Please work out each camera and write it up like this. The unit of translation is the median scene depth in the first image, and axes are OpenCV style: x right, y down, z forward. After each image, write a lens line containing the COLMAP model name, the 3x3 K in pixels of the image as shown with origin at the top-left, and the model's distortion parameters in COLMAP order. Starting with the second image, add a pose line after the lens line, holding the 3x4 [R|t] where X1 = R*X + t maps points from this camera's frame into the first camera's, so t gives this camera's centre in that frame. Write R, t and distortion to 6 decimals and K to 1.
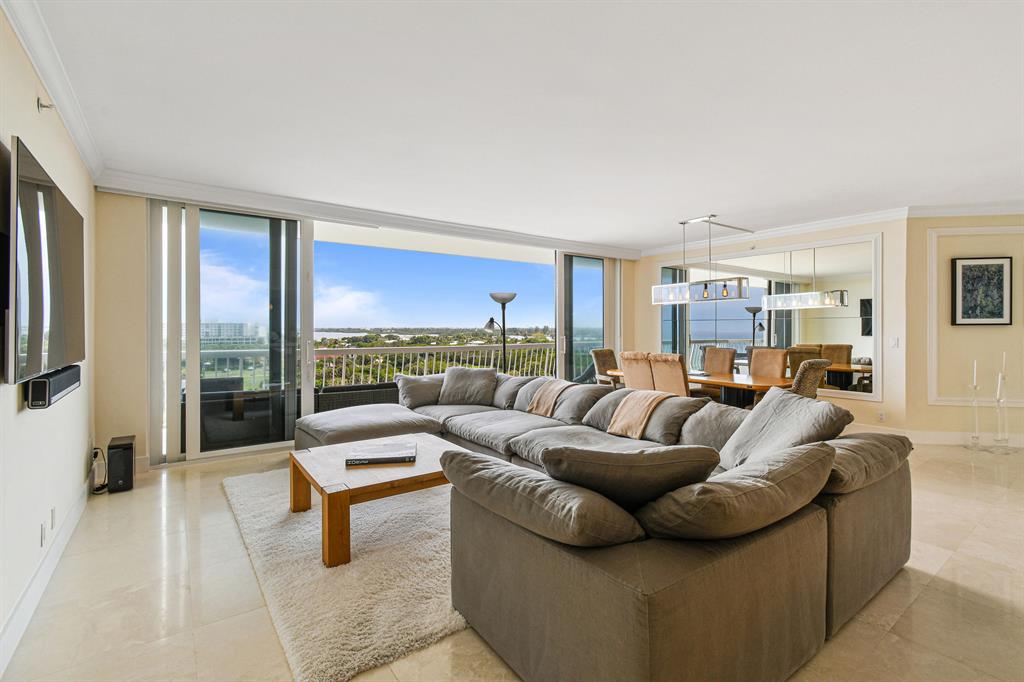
lens RADIAL K [[465.5, 0, 515.1], [0, 465.5, 328.1], [0, 0, 1]] dist [0.000656, 0.000195]
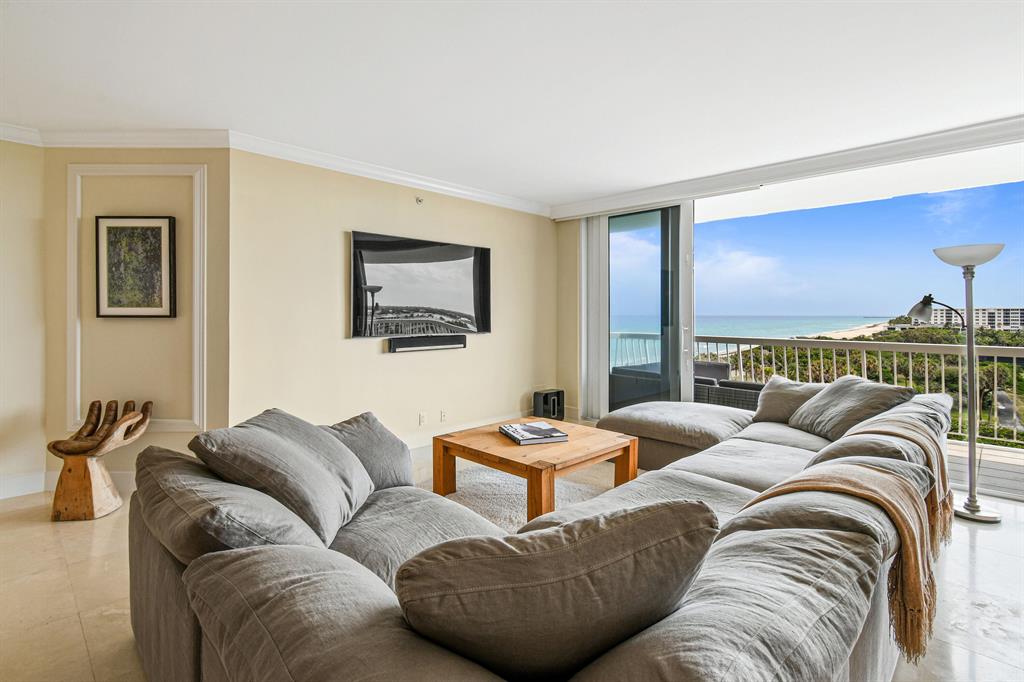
lens RADIAL K [[493.8, 0, 514.8], [0, 493.8, 314.4], [0, 0, 1]] dist [0.000565, -0.000039]
pose [[0.159119, 0.000508, -0.987259, 0.575138], [-0.001079, 0.999999, 0.000340, -0.000149], [0.987259, 0.001011, 0.159120, 0.549314]]
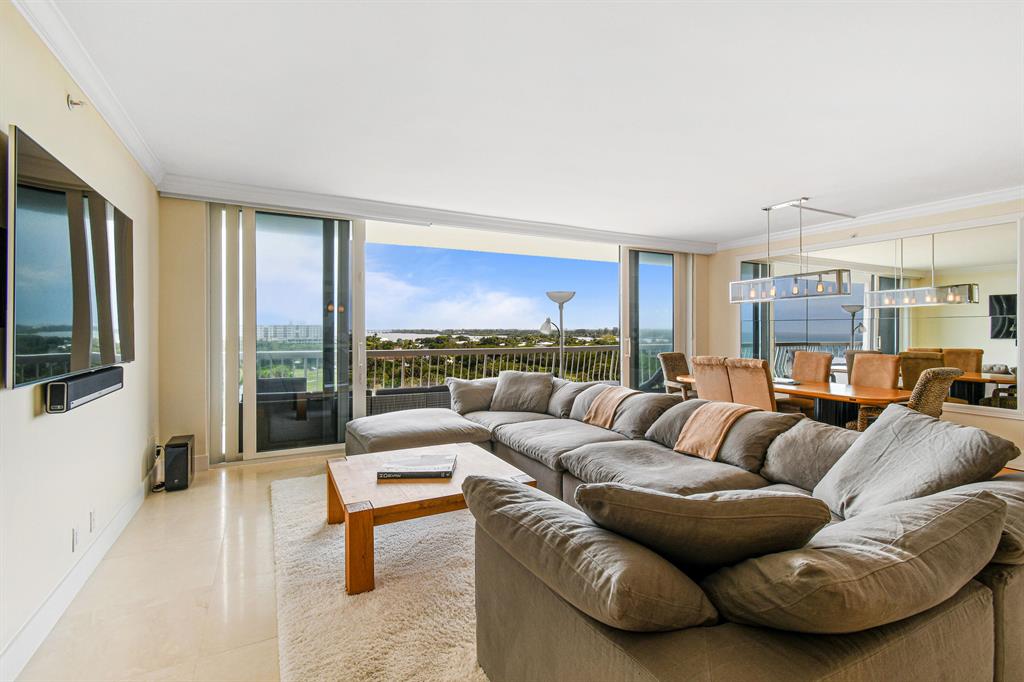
lens RADIAL K [[465.5, 0, 515.1], [0, 465.5, 328.1], [0, 0, 1]] dist [0.000656, 0.000195]
pose [[0.989322, -0.000310, -0.145746, 0.025814], [-0.000126, 0.999996, -0.002982, 0.000182], [0.145747, 0.002968, 0.989317, 0.084065]]
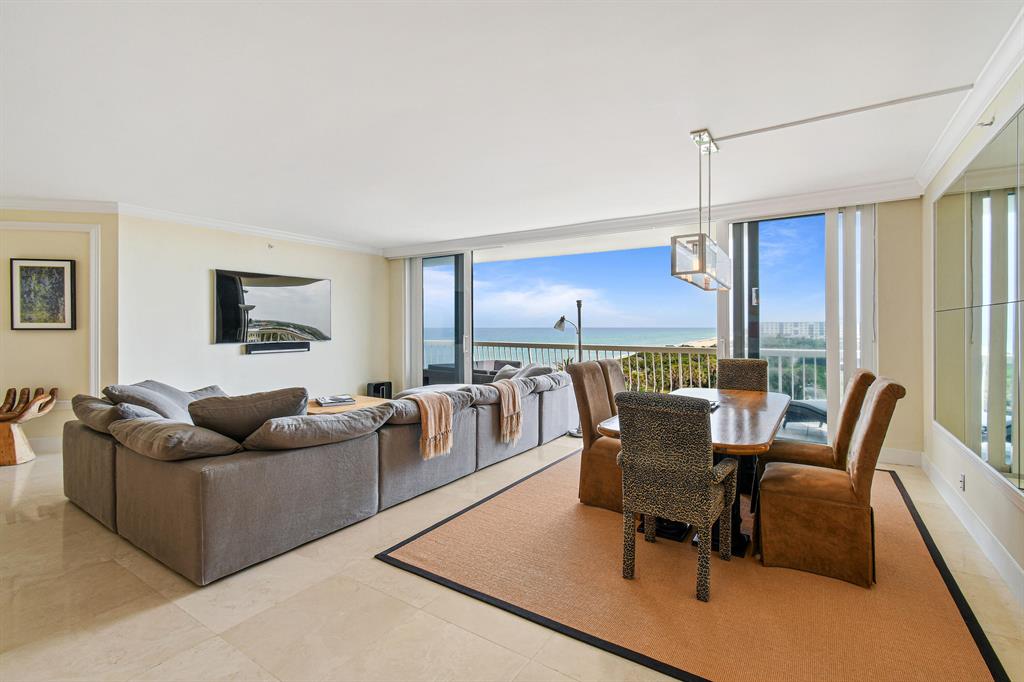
lens RADIAL K [[465.5, 0, 515.1], [0, 465.5, 328.1], [0, 0, 1]] dist [0.000656, 0.000195]
pose [[0.348991, 0.002386, -0.937123, 1.084035], [0.000368, 0.999996, 0.002683, -0.000782], [0.937126, -0.001281, 0.348989, 0.718793]]
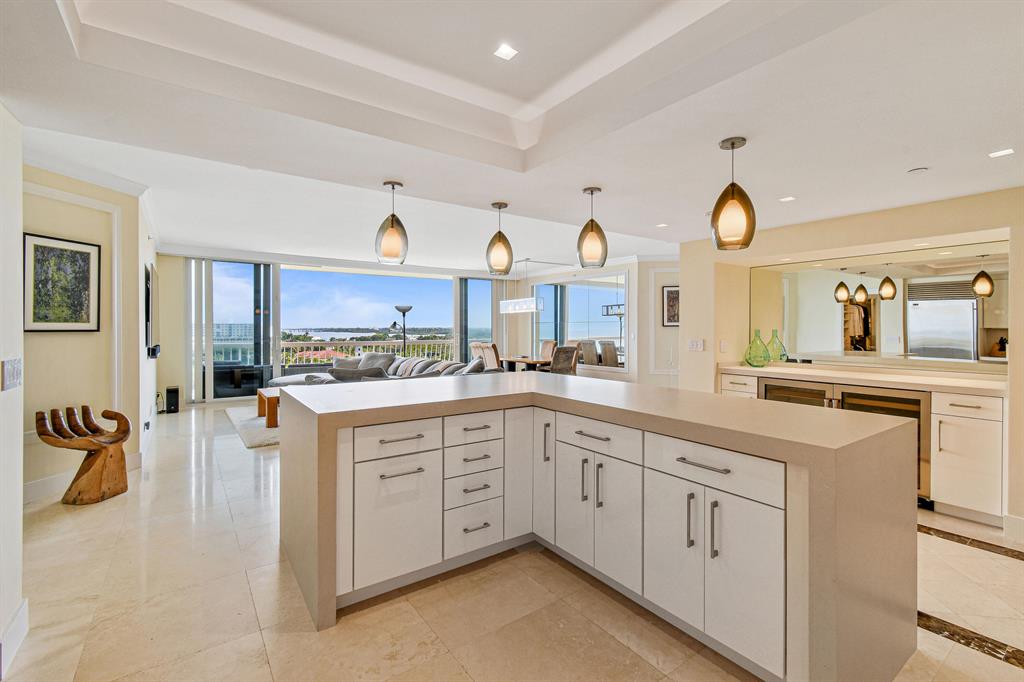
lens RADIAL K [[460.7, 0, 520.9], [0, 460.7, 329.5], [0, 0, 1]] dist [-0.000120, 0.000175]
pose [[0.999996, -0.000275, -0.002915, 0.498019], [0.000285, 0.999994, 0.003346, -0.000935], [0.002914, -0.003346, 0.999990, -0.747274]]
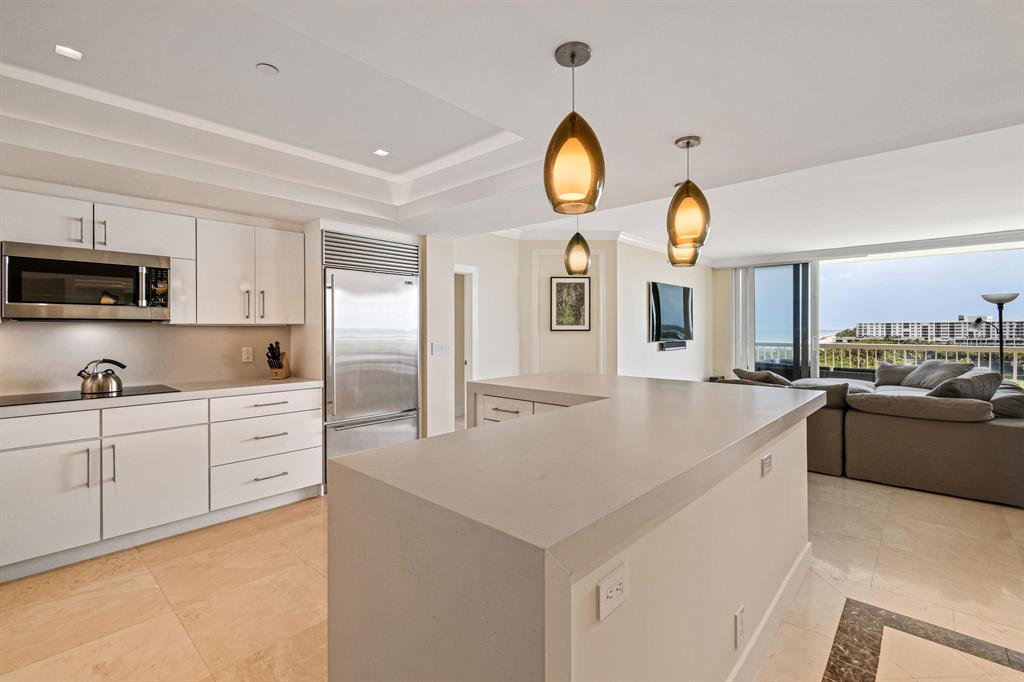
lens RADIAL K [[455.6, 0, 519.7], [0, 455.6, 334.9], [0, 0, 1]] dist [-0.001244, -0.000161]
pose [[0.199811, 0.010283, -0.979781, 1.014050], [0.004269, 0.999926, 0.011365, 0.001508], [0.979825, -0.006454, 0.199752, -0.362059]]
